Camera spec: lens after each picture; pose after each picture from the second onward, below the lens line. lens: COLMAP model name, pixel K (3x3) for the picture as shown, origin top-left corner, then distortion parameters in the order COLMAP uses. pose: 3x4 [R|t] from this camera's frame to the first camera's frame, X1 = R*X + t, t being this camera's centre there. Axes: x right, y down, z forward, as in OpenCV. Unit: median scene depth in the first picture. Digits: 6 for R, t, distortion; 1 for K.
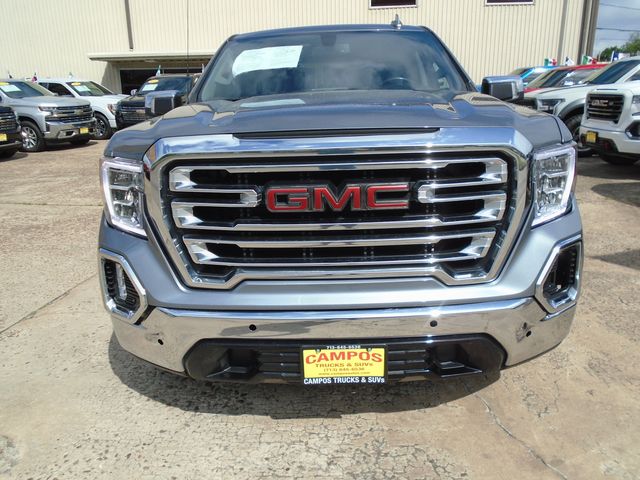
lens RADIAL K [[486.9, 0, 319.8], [0, 486.9, 238.2], [0, 0, 1]] dist [0.000711, -0.001274]
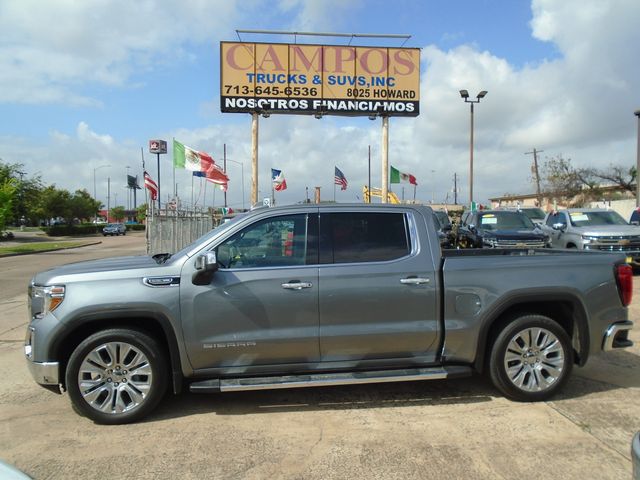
lens RADIAL K [[486.9, 0, 319.3], [0, 486.9, 239.6], [0, 0, 1]] dist [0.000711, -0.001274]
pose [[0.150977, 0.064989, -0.986399, 2.359191], [-0.277547, 0.960487, 0.020800, -0.658943], [0.948775, 0.270631, 0.163049, 1.434253]]
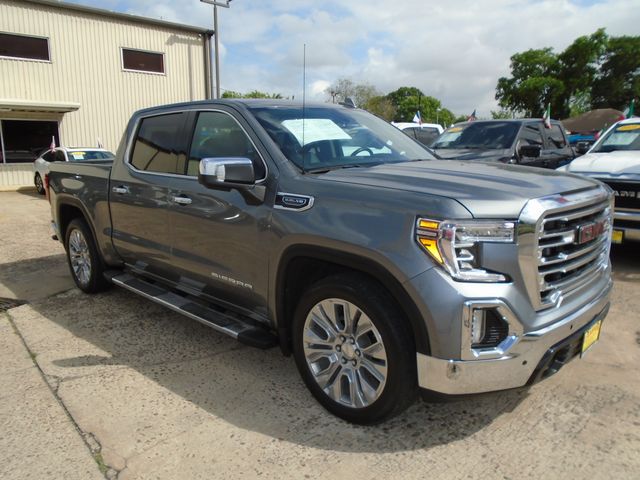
lens RADIAL K [[486.9, 0, 320.4], [0, 486.9, 240.4], [0, 0, 1]] dist [0.000711, -0.001274]
pose [[0.676635, -0.109376, 0.728150, -1.248461], [0.186797, 0.982053, -0.026066, -0.127103], [-0.712230, 0.153653, 0.684922, 0.386597]]
